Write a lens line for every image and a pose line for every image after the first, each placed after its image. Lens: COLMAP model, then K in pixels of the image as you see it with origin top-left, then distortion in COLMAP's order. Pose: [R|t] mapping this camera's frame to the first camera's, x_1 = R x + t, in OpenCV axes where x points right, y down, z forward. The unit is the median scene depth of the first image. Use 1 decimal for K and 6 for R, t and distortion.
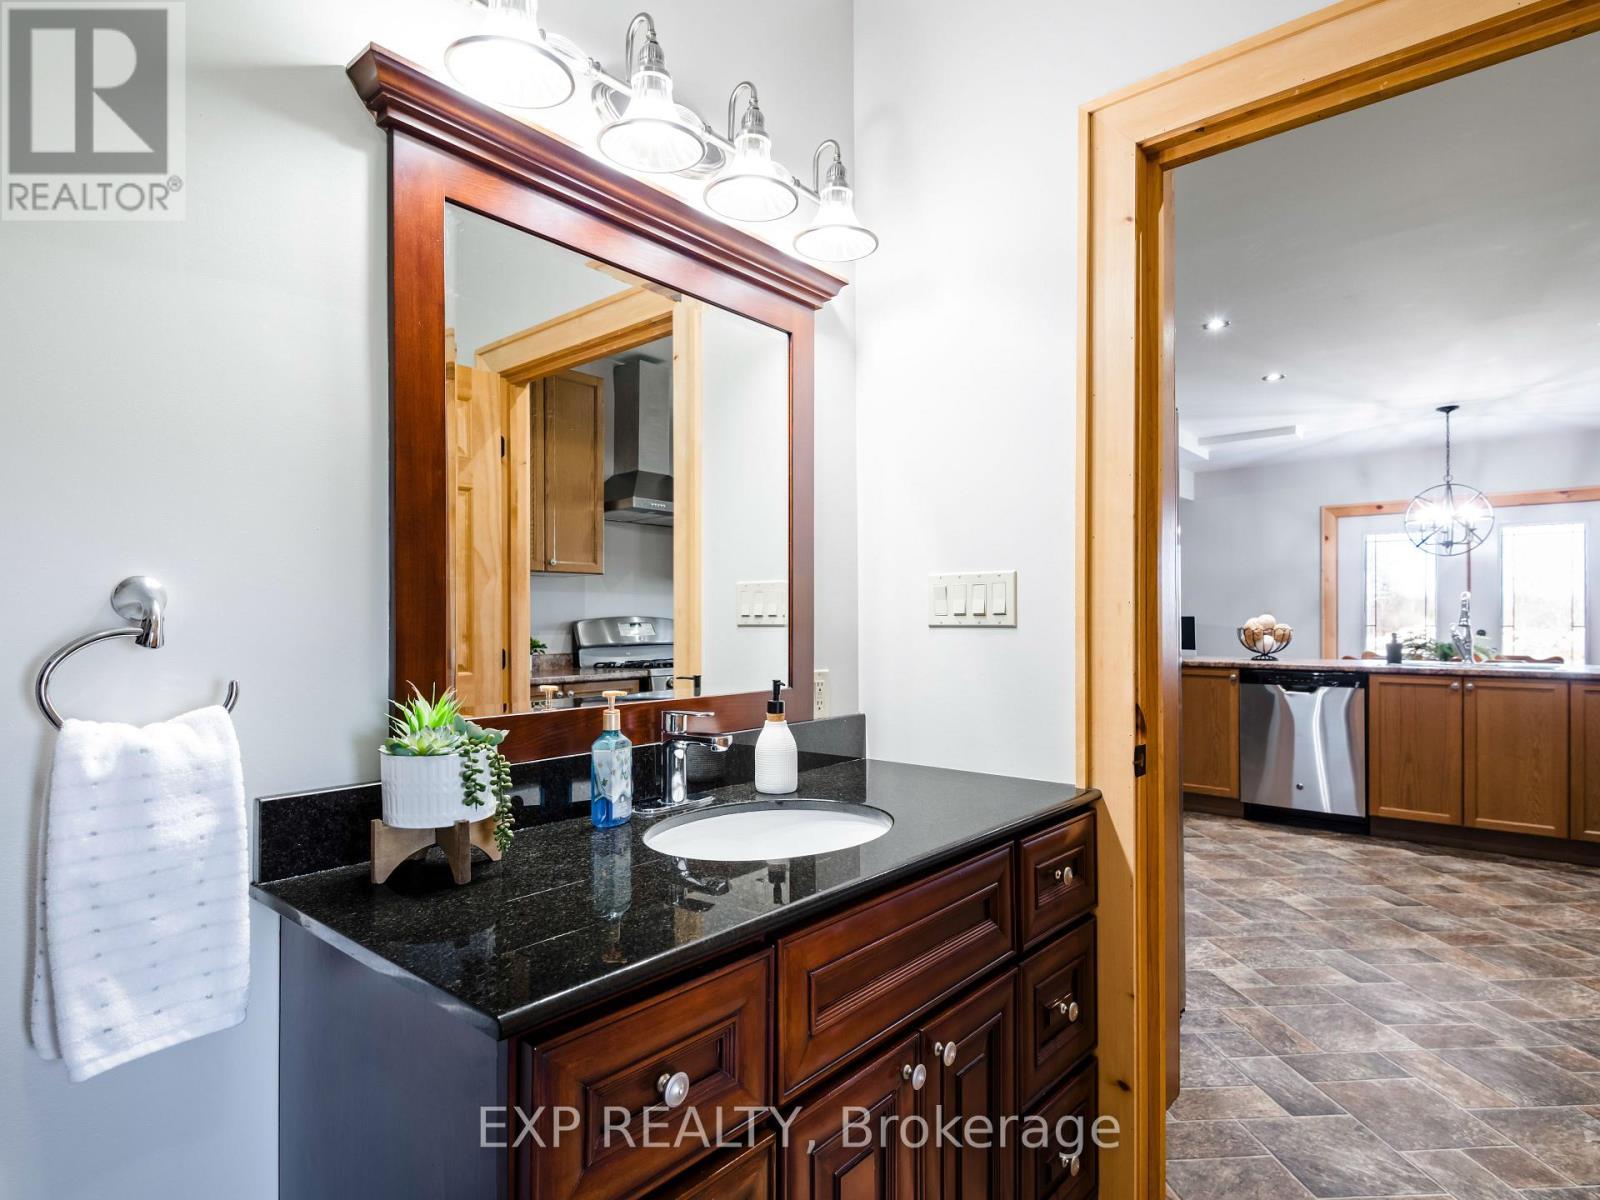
lens RADIAL K [[842.7, 0, 794.4], [0, 842.7, 612.1], [0, 0, 1]] dist [-0.001162, -0.004297]
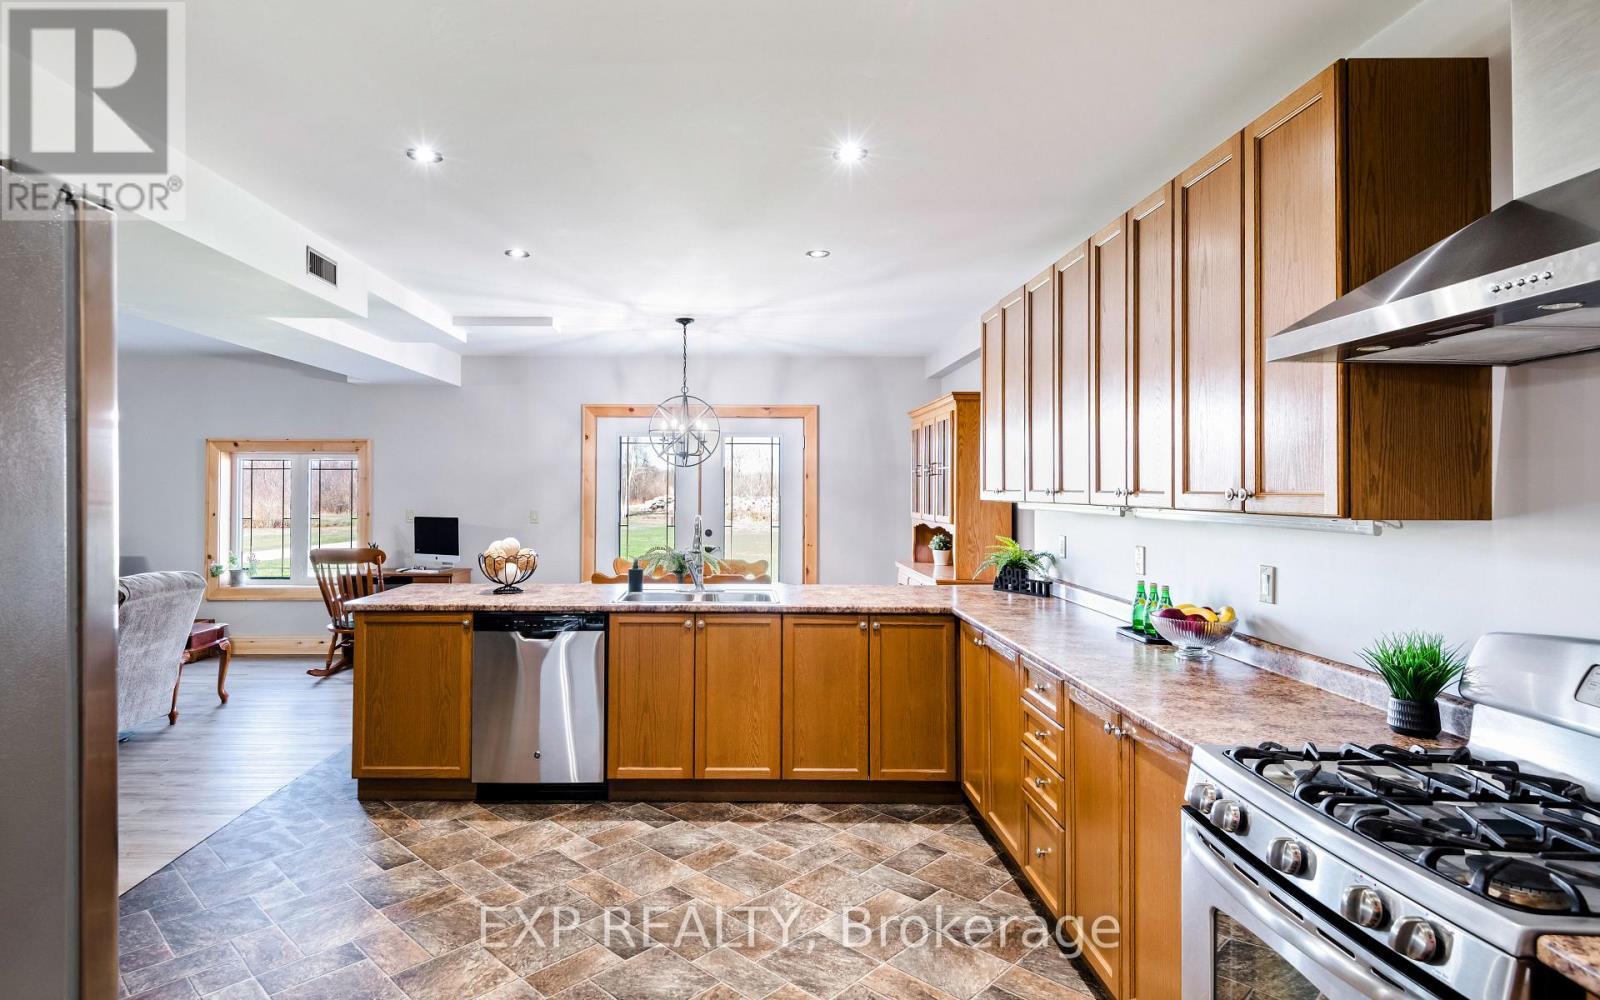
lens RADIAL K [[839.3, 0, 700.5], [0, 839.3, 479.2], [0, 0, 1]] dist [0.033007, -0.000158]
pose [[0.778314, 0.010193, 0.627792, 0.204690], [-0.008682, 0.999947, -0.005472, -0.058166], [-0.627815, -0.001191, 0.778362, 0.259783]]
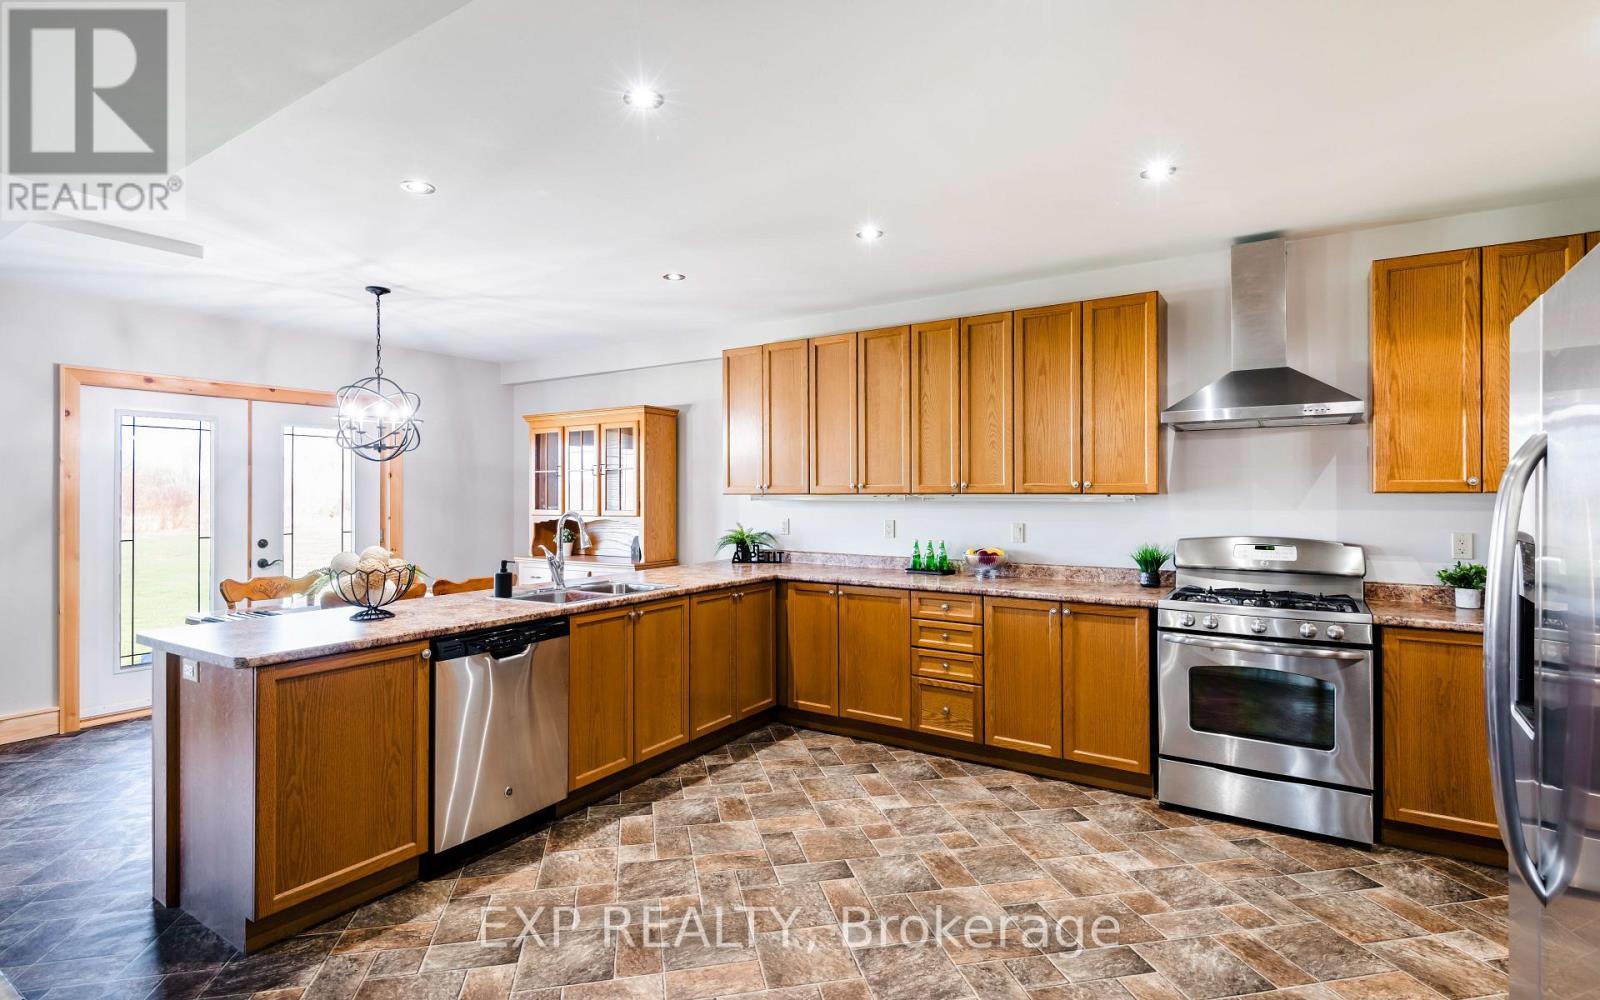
lens RADIAL K [[765.1, 0, 796.5], [0, 765.1, 487.3], [0, 0, 1]] dist [0.018313, -0.000737]
pose [[-0.106185, 0.008369, 0.994311, -0.068945], [-0.003436, 0.999956, -0.008784, -0.042785], [-0.994340, -0.004349, -0.106152, 0.826365]]
